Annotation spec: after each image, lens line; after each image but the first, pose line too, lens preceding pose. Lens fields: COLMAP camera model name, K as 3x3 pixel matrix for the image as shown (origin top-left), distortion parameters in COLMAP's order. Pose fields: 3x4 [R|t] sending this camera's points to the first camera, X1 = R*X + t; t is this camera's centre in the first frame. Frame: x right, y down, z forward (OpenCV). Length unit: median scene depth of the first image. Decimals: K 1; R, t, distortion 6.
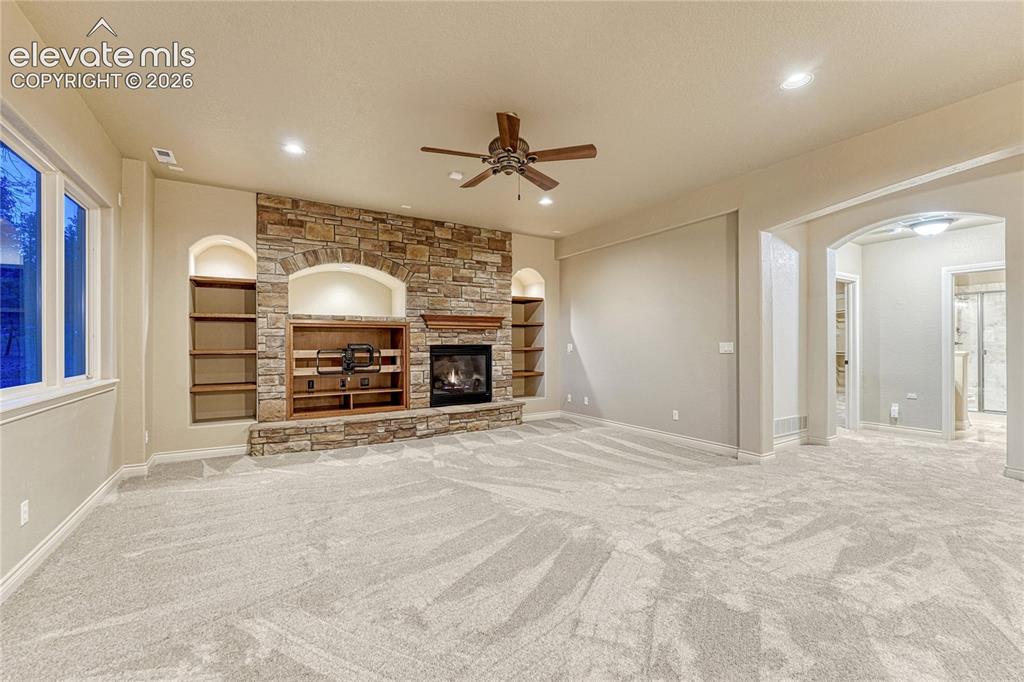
lens RADIAL K [[433.3, 0, 512.1], [0, 433.3, 343.4], [0, 0, 1]] dist [-0.012481, -0.000517]
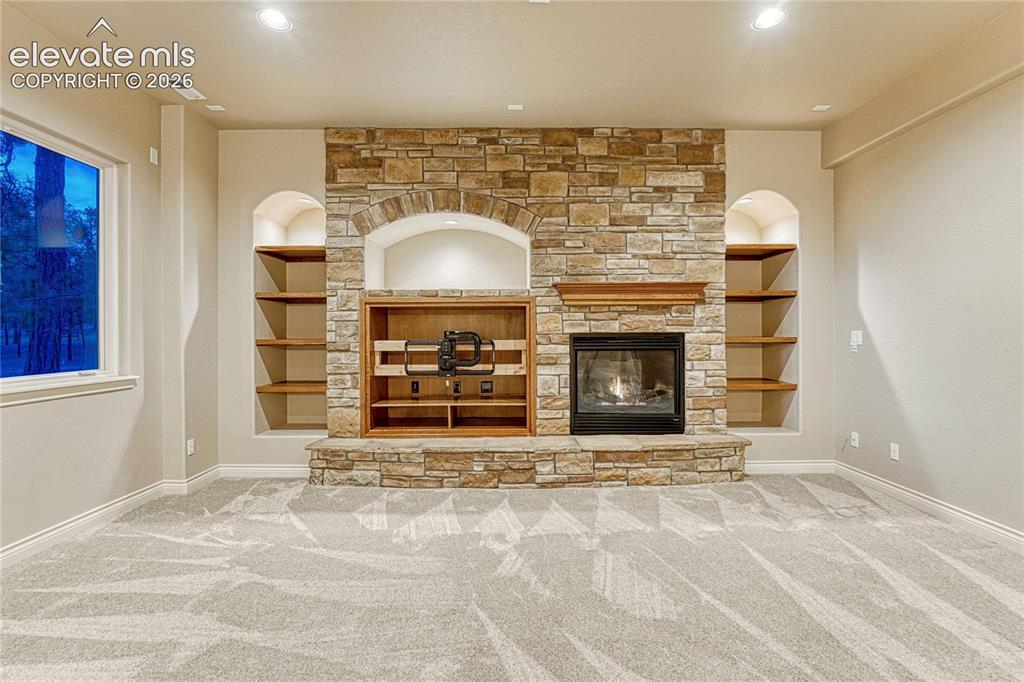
lens RADIAL K [[485.4, 0, 512.7], [0, 485.4, 331.0], [0, 0, 1]] dist [-0.009452, -0.000341]
pose [[0.855140, -0.000633, -0.518397, 0.101929], [0.002048, 0.999996, 0.002157, -0.000787], [0.518393, -0.002906, 0.855137, 0.391186]]
